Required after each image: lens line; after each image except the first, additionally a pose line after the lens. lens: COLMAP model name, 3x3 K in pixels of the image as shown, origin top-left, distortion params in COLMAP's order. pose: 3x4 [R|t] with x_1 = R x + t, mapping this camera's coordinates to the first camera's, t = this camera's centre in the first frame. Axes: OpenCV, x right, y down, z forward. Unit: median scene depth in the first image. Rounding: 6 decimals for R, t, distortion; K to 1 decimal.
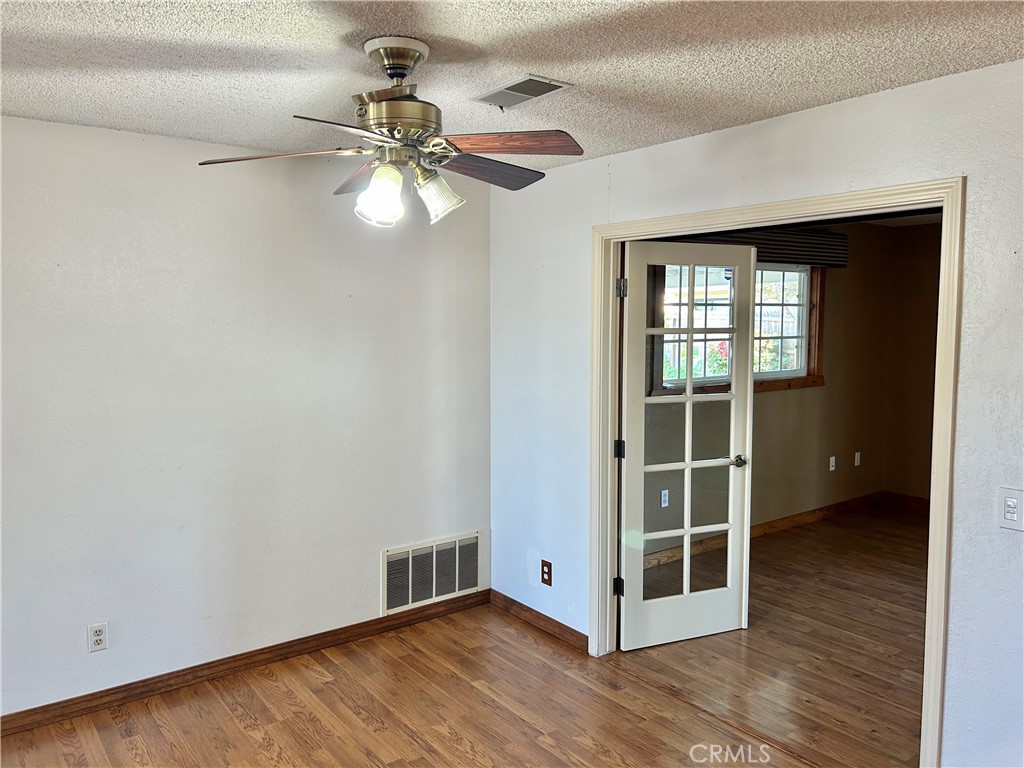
lens RADIAL K [[761.7, 0, 510.1], [0, 761.7, 385.8], [0, 0, 1]] dist [0.052358, -0.071290]
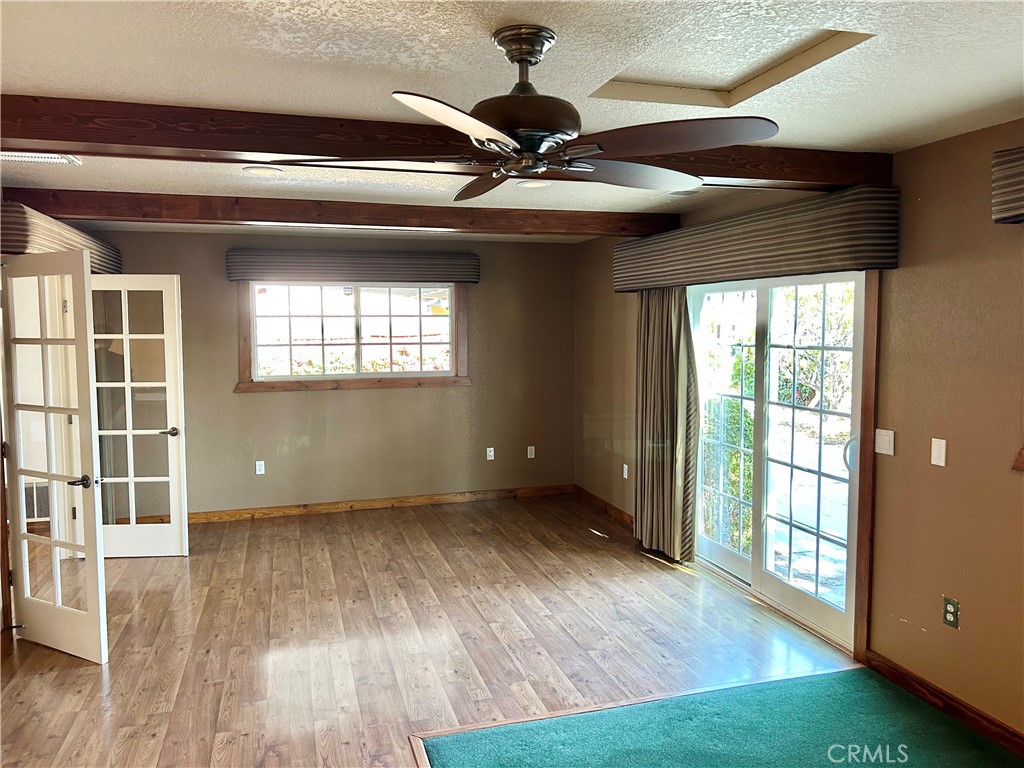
lens RADIAL K [[761.7, 0, 513.6], [0, 761.7, 378.4], [0, 0, 1]] dist [0.052358, -0.071290]
pose [[0.937531, 0.014567, -0.347598, 1.130876], [-0.022260, 0.999587, -0.018150, 0.012761], [0.347190, 0.024754, 0.937468, -0.064347]]
